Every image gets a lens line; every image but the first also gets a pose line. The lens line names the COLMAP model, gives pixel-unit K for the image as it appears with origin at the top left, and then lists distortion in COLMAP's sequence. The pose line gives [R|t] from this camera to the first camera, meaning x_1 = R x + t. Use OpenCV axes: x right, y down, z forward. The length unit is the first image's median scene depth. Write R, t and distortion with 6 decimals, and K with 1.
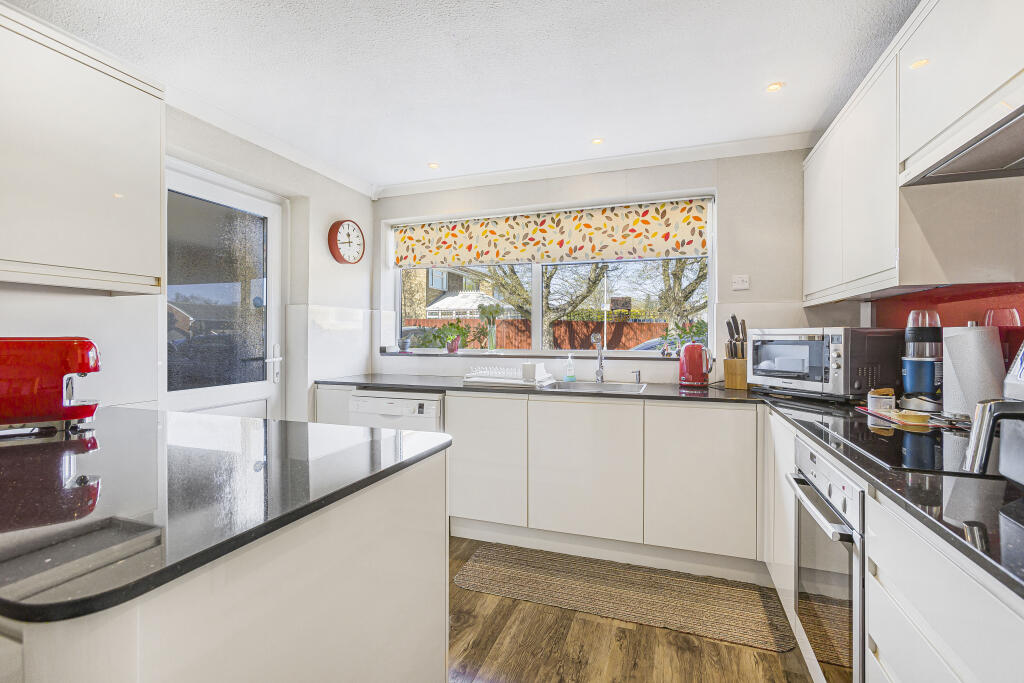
lens RADIAL K [[458.3, 0, 515.3], [0, 458.3, 339.0], [0, 0, 1]] dist [-0.021066, 0.017508]
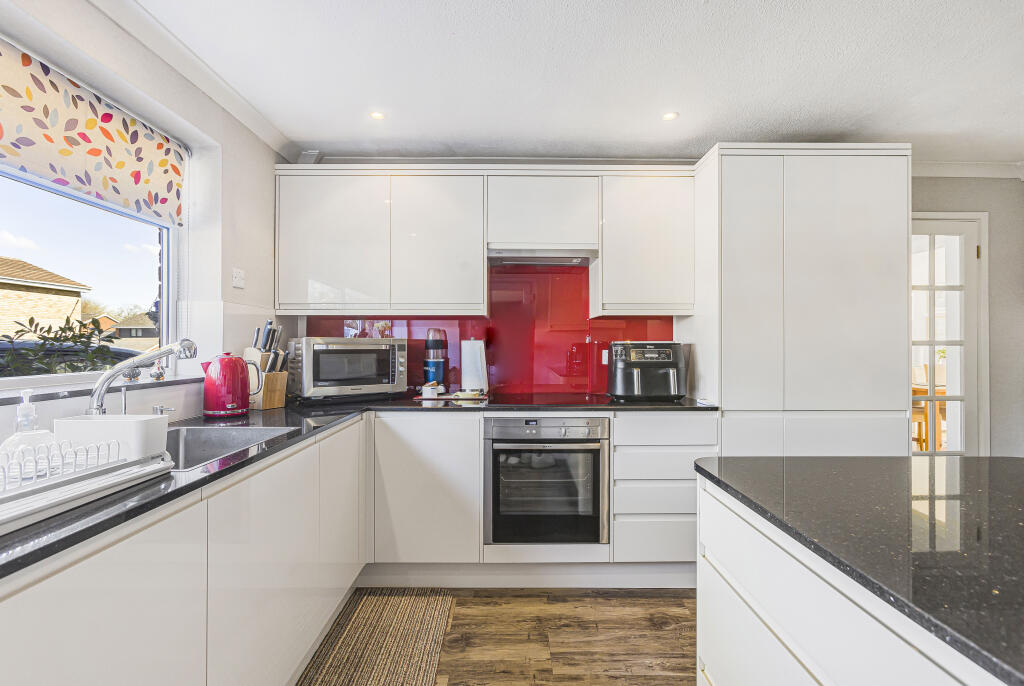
lens RADIAL K [[457.4, 0, 512.0], [0, 457.4, 343.0], [0, 0, 1]] dist [0.000011, 0.000072]
pose [[-0.338228, 0.002187, 0.941062, -0.401690], [0.002738, 0.999995, -0.001340, -0.007075], [-0.941060, 0.002123, -0.338232, 0.763770]]
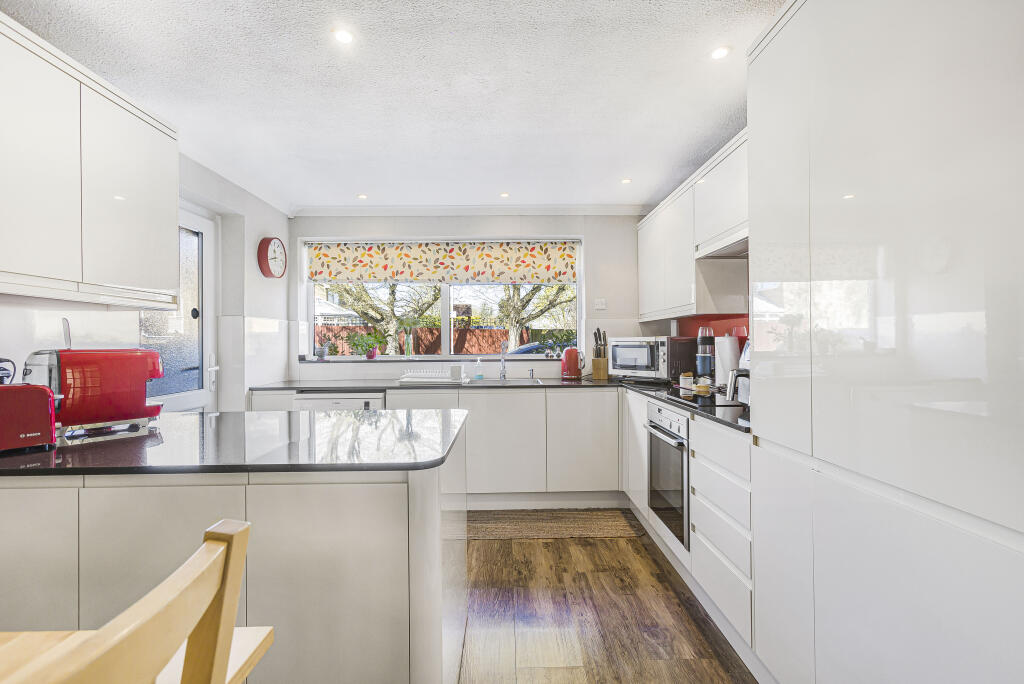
lens RADIAL K [[463.4, 0, 516.5], [0, 463.4, 345.2], [0, 0, 1]] dist [-0.018148, 0.009112]
pose [[0.935497, -0.011526, 0.353145, -0.240586], [0.011754, 0.999930, 0.001500, -0.002298], [-0.353138, 0.002748, 0.935567, -0.235024]]
